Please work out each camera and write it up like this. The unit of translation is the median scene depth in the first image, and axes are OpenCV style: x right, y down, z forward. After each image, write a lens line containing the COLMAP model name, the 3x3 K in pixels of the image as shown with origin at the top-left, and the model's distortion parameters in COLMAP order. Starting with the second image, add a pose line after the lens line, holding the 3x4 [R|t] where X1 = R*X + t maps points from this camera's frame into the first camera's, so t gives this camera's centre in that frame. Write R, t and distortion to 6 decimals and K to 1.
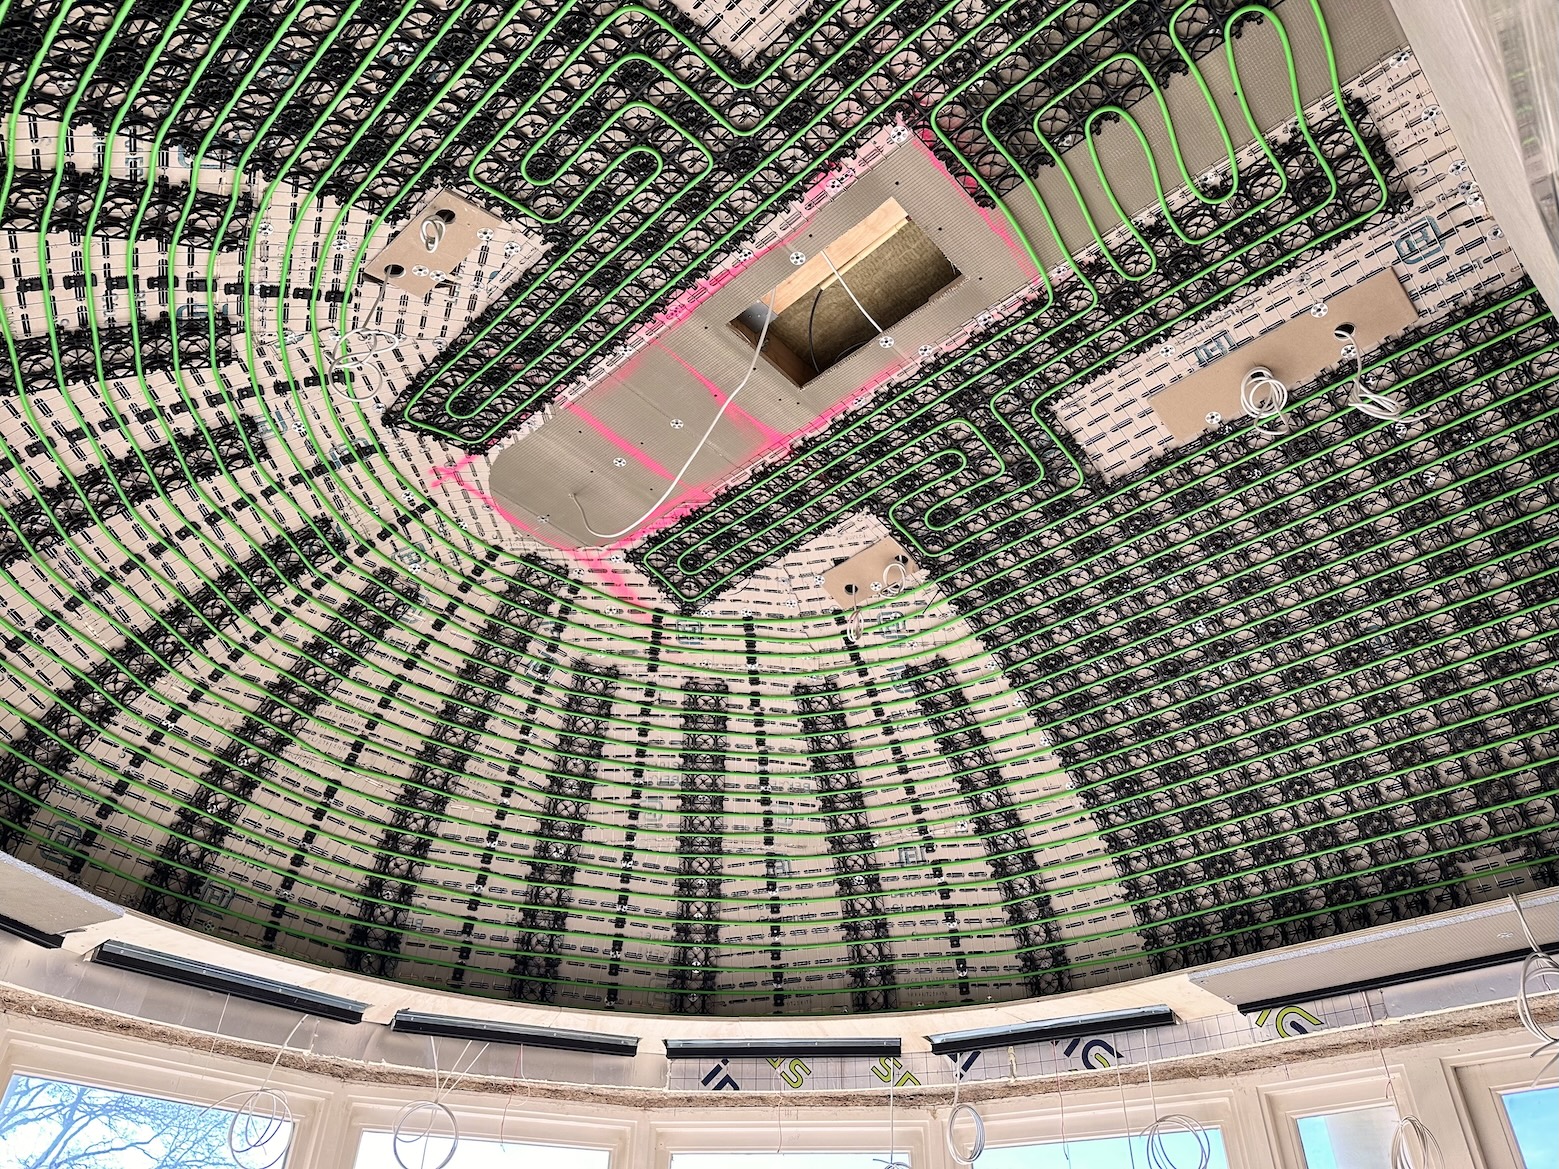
lens RADIAL K [[1070.8, 0, 801.1], [0, 1070.8, 573.6], [0, 0, 1]] dist [0.139874, -0.198802]
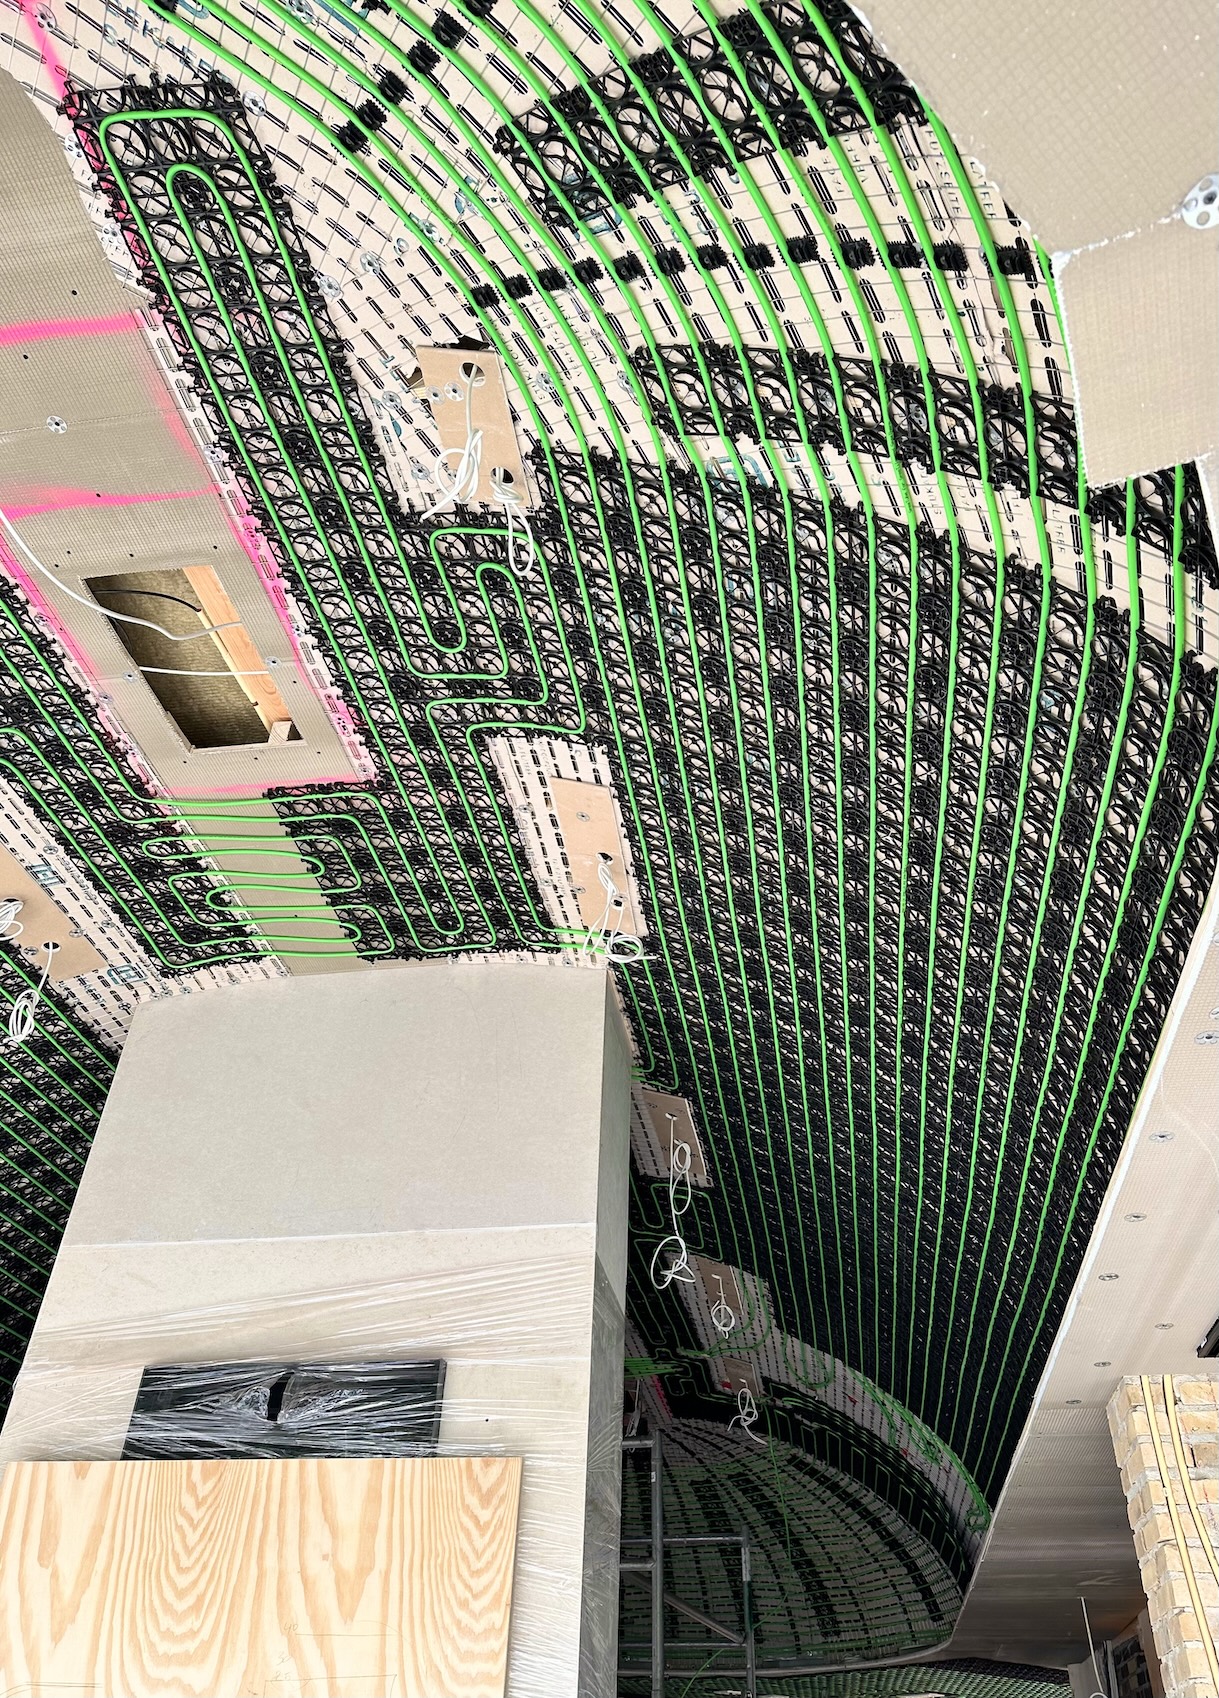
lens RADIAL K [[1152.4, 0, 609.5], [0, 1152.4, 849.0], [0, 0, 1]] dist [-0.002184, -0.002375]
pose [[-0.542434, 0.521331, 0.658771, -0.573097], [-0.527169, 0.399326, -0.750088, 0.290389], [-0.654108, -0.754157, 0.058222, 0.484064]]
